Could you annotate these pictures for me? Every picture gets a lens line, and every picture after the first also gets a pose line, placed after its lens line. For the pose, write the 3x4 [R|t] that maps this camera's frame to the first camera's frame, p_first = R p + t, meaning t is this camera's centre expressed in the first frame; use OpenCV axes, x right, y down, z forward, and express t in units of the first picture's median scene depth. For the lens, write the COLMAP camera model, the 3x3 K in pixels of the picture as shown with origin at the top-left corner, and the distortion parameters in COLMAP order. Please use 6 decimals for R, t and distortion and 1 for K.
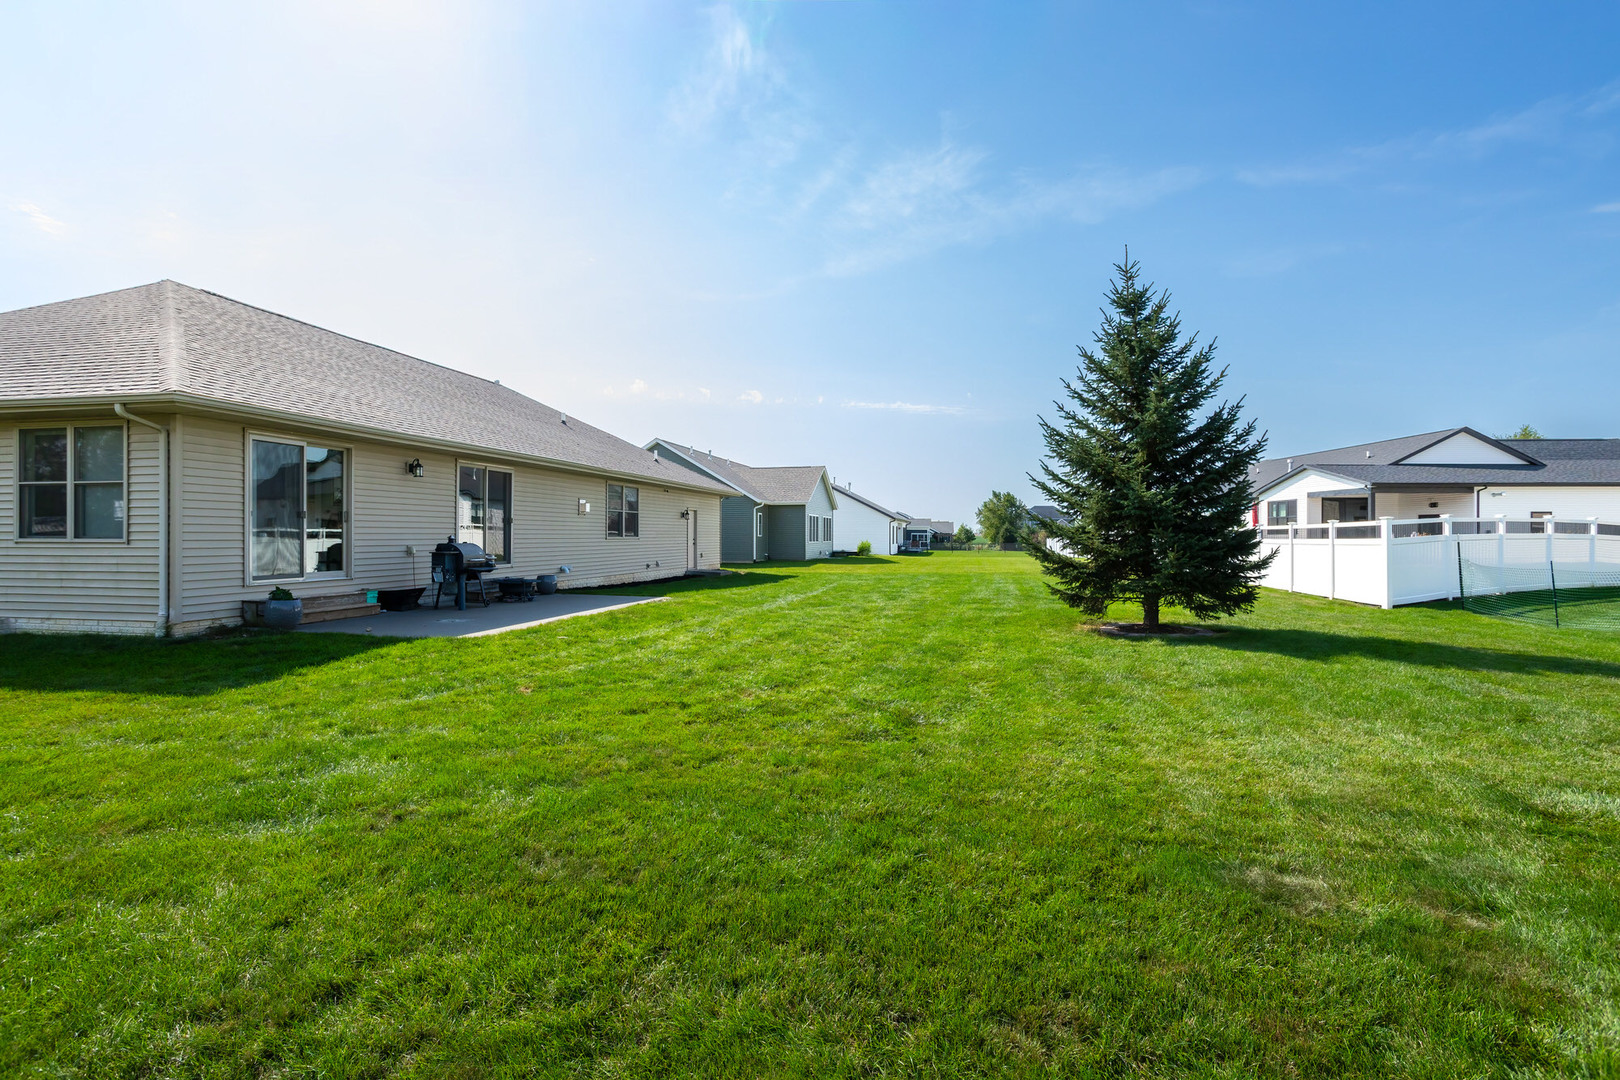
lens RADIAL K [[786.4, 0, 810.0], [0, 786.4, 540.0], [0, 0, 1]] dist [0.000056, 0.000430]
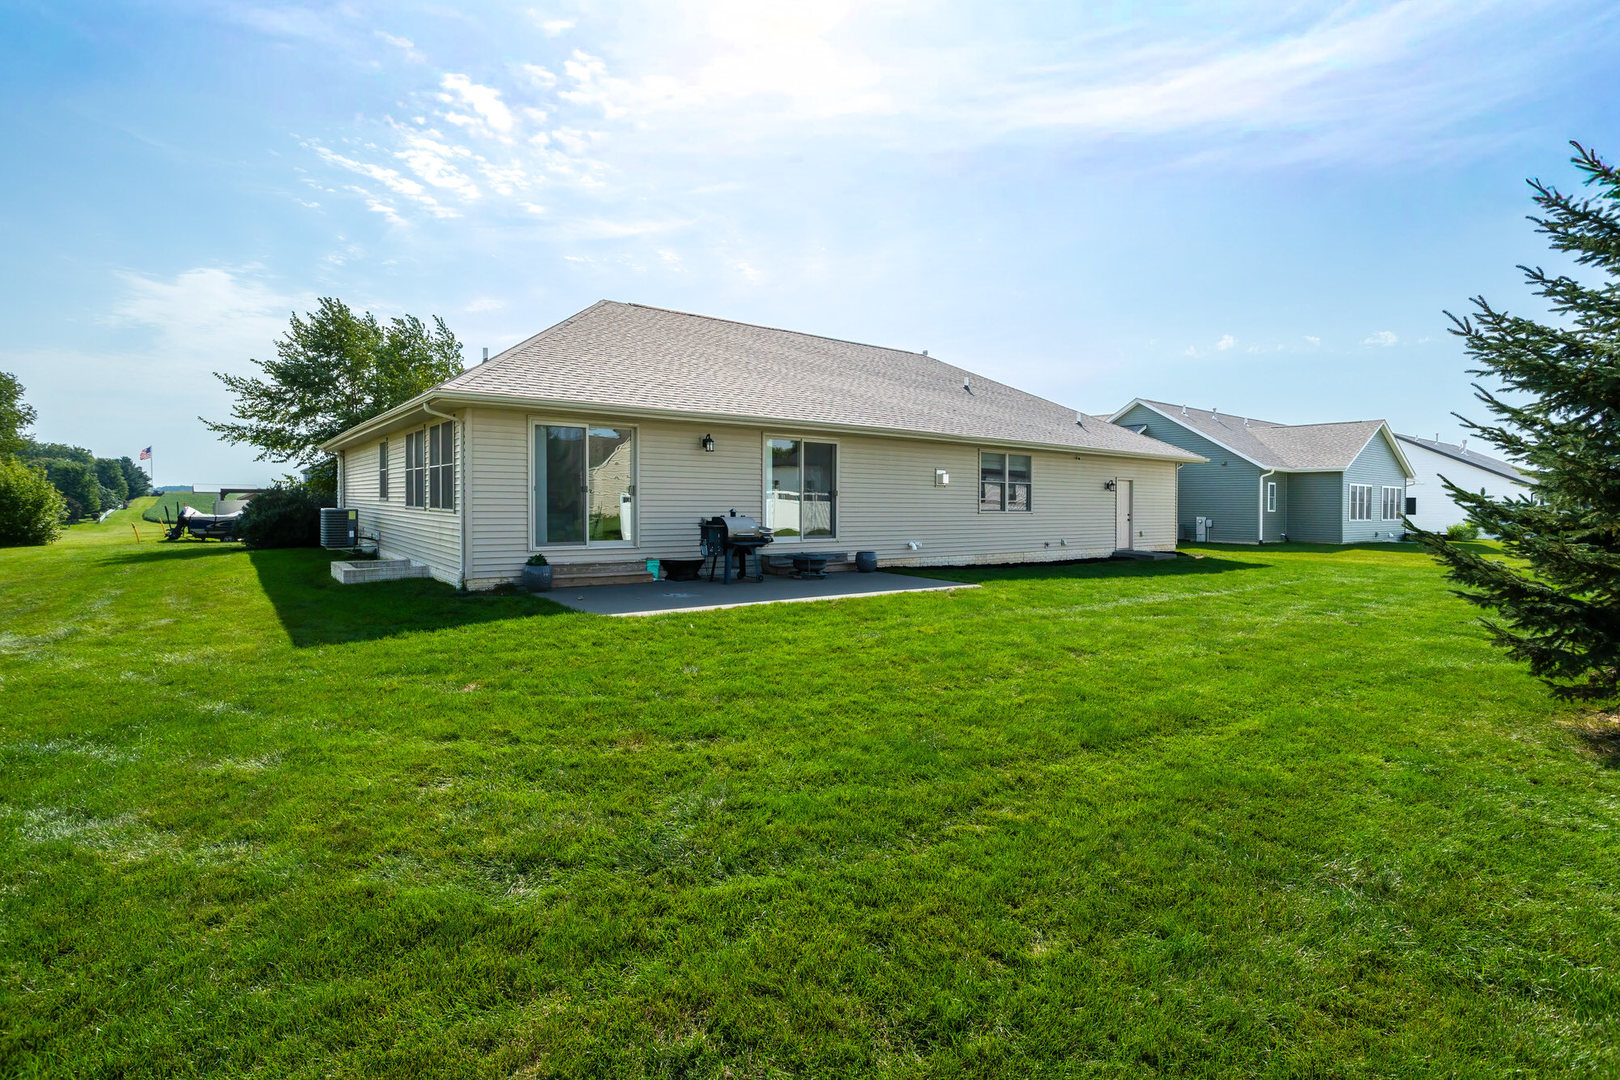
lens RADIAL K [[794.5, 0, 817.4], [0, 794.5, 507.9], [0, 0, 1]] dist [-0.042288, 0.000230]
pose [[0.772245, 0.014540, -0.635159, 0.219816], [-0.015605, 0.999871, 0.003916, -0.010258], [0.635133, 0.006887, 0.772372, 0.229833]]
